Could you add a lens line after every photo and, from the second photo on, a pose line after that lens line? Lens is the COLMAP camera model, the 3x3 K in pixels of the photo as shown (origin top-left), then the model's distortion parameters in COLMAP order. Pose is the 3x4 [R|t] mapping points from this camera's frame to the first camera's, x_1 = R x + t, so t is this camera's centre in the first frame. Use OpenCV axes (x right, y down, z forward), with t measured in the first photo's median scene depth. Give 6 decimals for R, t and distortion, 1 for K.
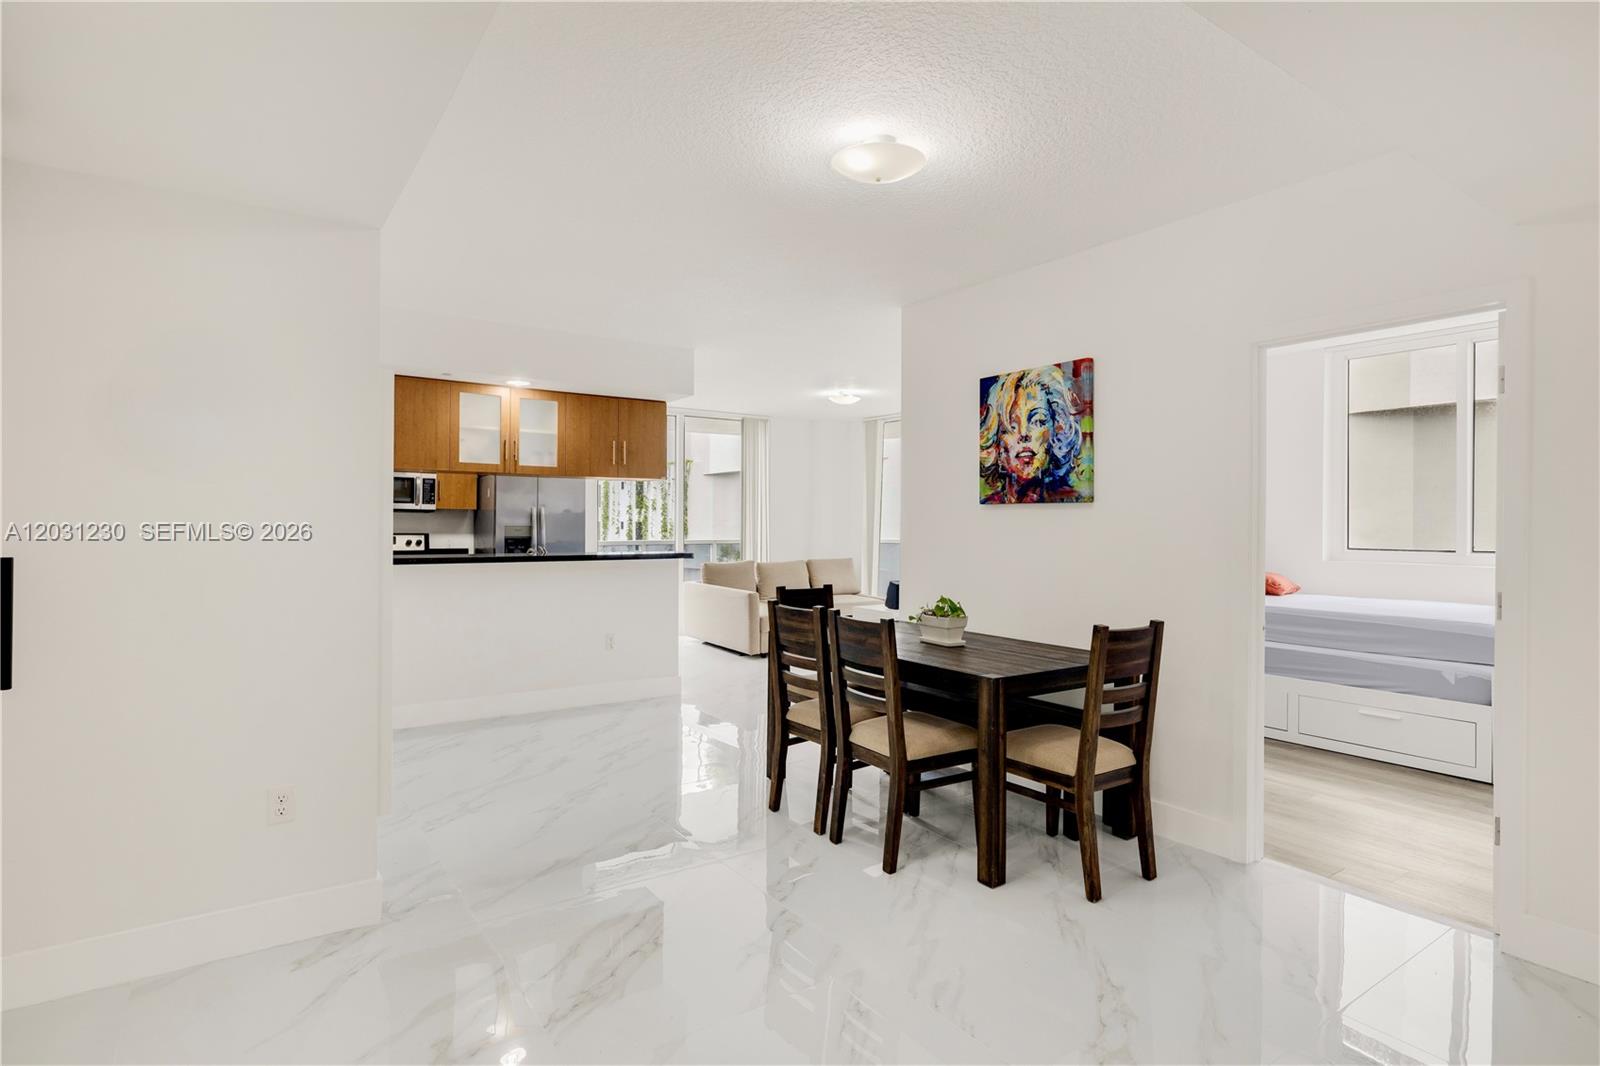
lens RADIAL K [[826.2, 0, 795.3], [0, 826.2, 522.2], [0, 0, 1]] dist [-0.003925, 0.000928]
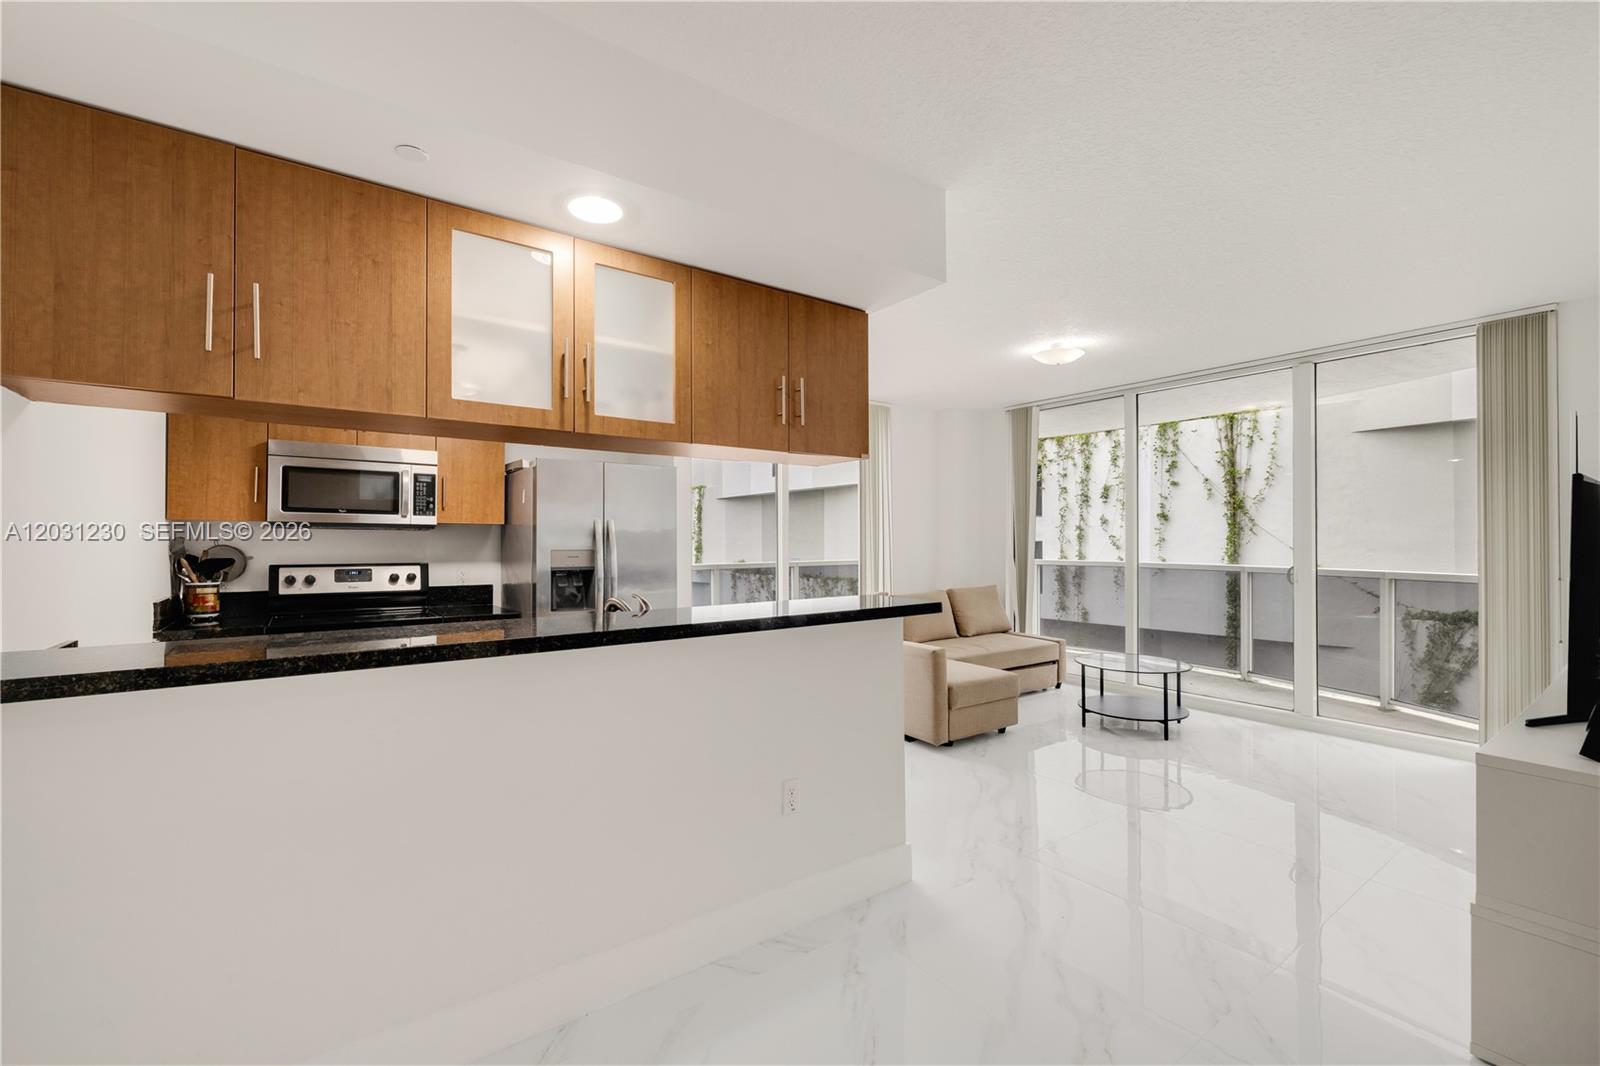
lens RADIAL K [[694.5, 0, 808.3], [0, 694.5, 537.0], [0, 0, 1]] dist [0.001287, -0.000084]
pose [[0.999359, -0.009444, 0.034531, -0.179046], [0.009610, 0.999943, -0.004660, -0.000853], [-0.034485, 0.004989, 0.999393, 0.479007]]
